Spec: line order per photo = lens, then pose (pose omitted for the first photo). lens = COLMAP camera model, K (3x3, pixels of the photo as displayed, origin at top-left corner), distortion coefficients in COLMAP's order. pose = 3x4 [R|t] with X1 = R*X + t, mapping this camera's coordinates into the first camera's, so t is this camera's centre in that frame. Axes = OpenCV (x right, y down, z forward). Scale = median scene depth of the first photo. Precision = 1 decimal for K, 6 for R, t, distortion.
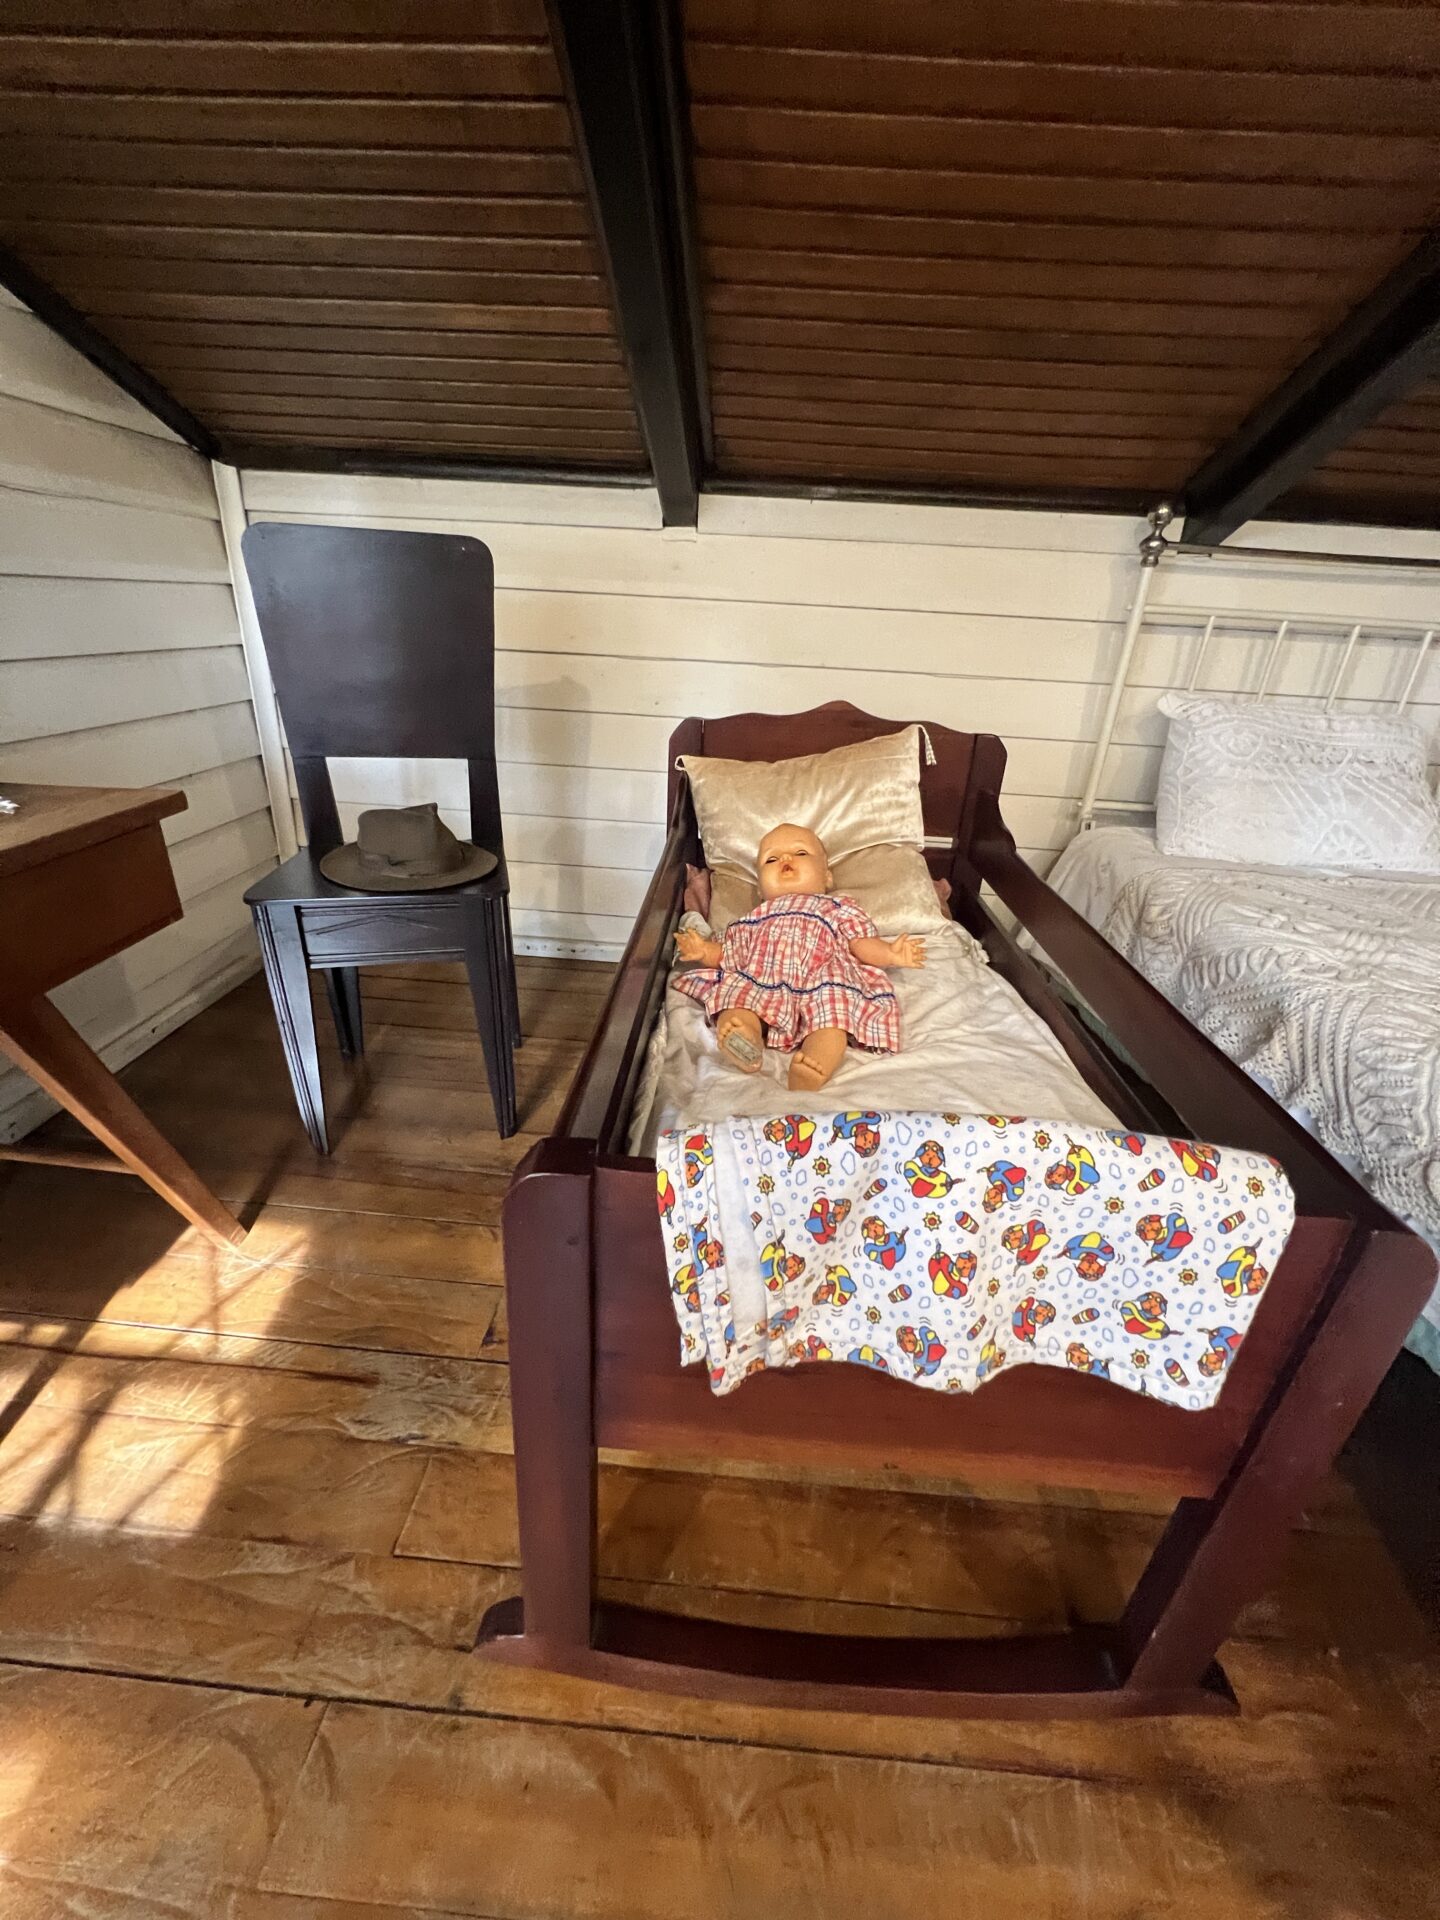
lens RADIAL K [[771.5, 0, 713.1], [0, 771.5, 952.7], [0, 0, 1]] dist [0.001200, 0.000358]
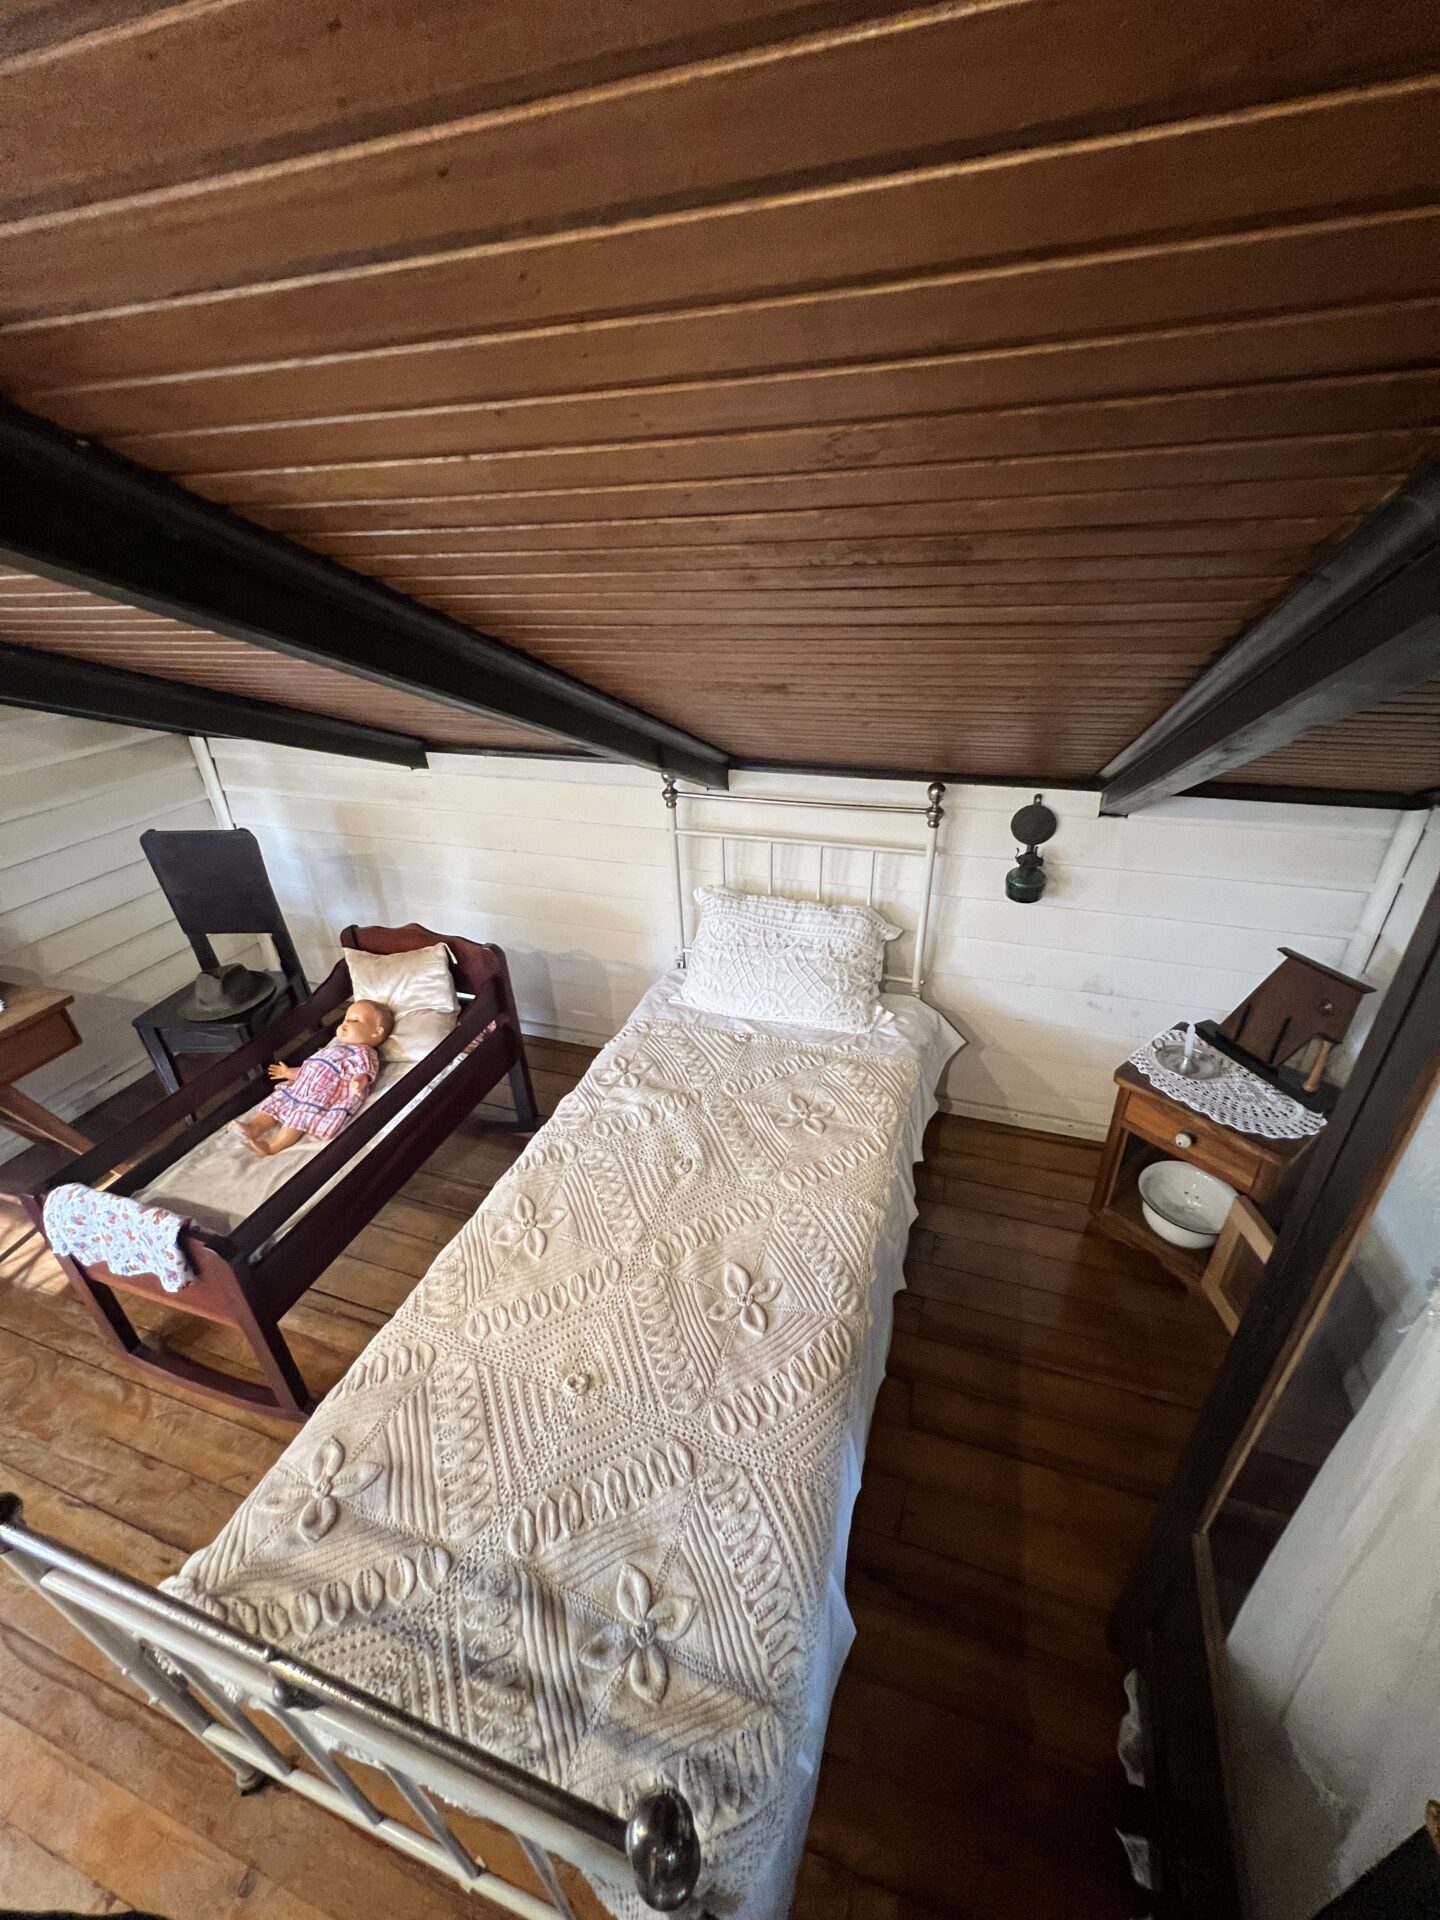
lens RADIAL K [[771.5, 0, 722.8], [0, 771.5, 955.9], [0, 0, 1]] dist [0.001200, 0.000358]
pose [[0.960672, 0.053038, -0.272574, 1.811298], [-0.031842, 0.996156, 0.081607, -0.571563], [0.275854, -0.069718, 0.958668, -0.679566]]
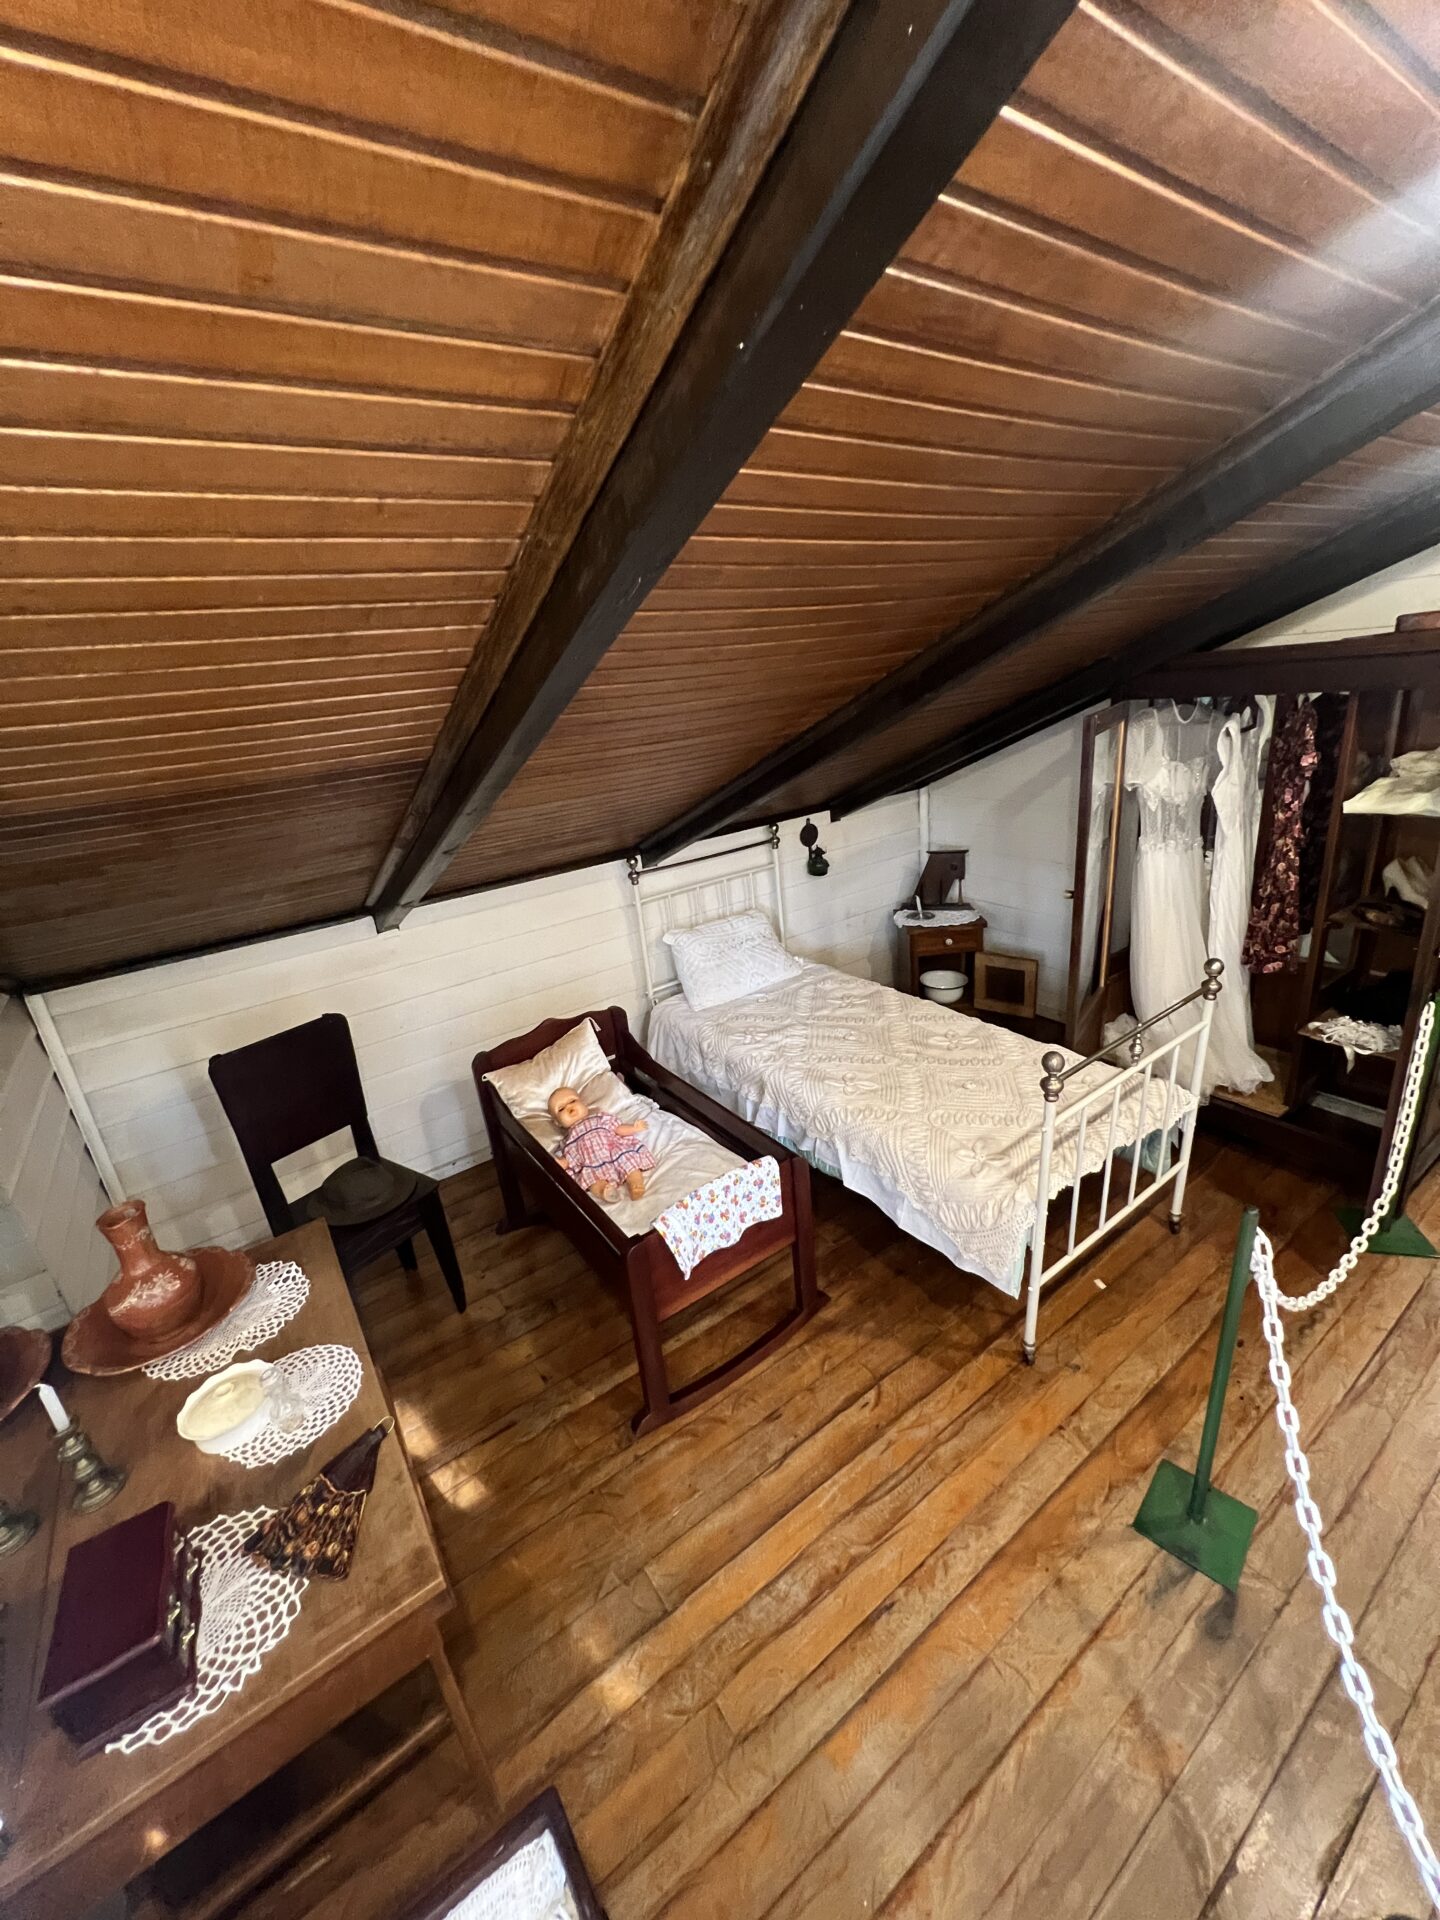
lens RADIAL K [[771.5, 0, 713.9], [0, 771.5, 956.8], [0, 0, 1]] dist [0.001200, 0.000358]
pose [[0.775915, -0.334675, 0.534742, -0.733613], [0.381682, 0.923970, 0.024454, -0.492277], [-0.502269, 0.185127, 0.844662, -1.349586]]
